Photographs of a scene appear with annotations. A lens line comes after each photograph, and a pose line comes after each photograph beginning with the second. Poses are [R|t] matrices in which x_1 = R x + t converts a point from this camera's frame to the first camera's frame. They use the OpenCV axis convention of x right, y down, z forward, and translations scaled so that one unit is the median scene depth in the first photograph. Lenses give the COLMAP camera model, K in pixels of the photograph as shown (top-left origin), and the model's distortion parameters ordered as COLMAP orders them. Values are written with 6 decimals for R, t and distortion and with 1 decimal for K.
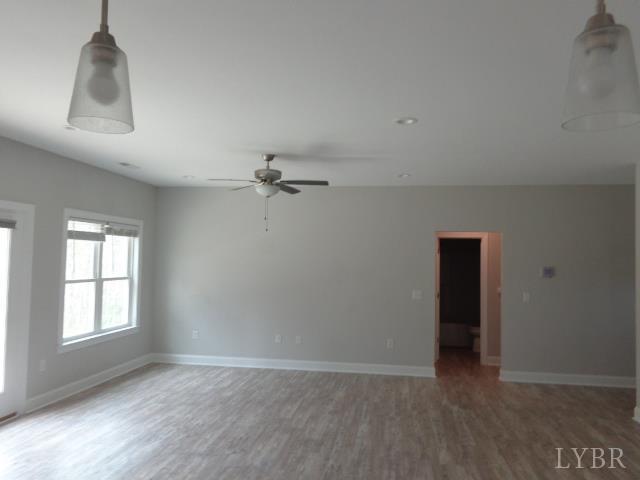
lens RADIAL K [[484.3, 0, 320.1], [0, 484.3, 240.1], [0, 0, 1]] dist [-0.002608, -0.001731]
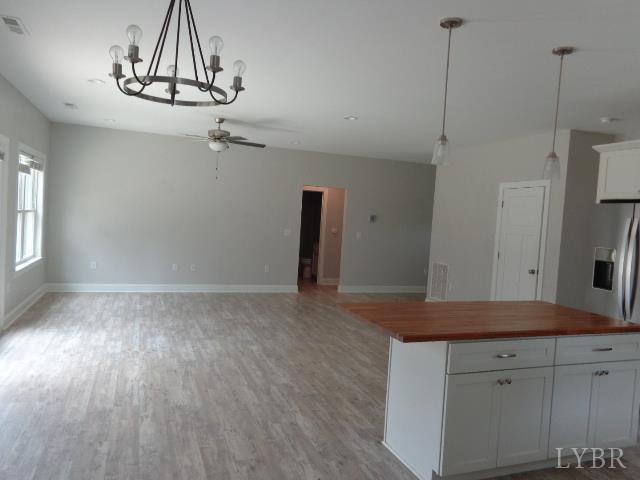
lens RADIAL K [[484.3, 0, 320.6], [0, 484.3, 239.3], [0, 0, 1]] dist [-0.002608, -0.001731]
pose [[0.876179, 0.012970, 0.481811, -0.396604], [-0.066753, 0.993270, 0.094652, 0.000760], [-0.477341, -0.115095, 0.871148, -0.218825]]
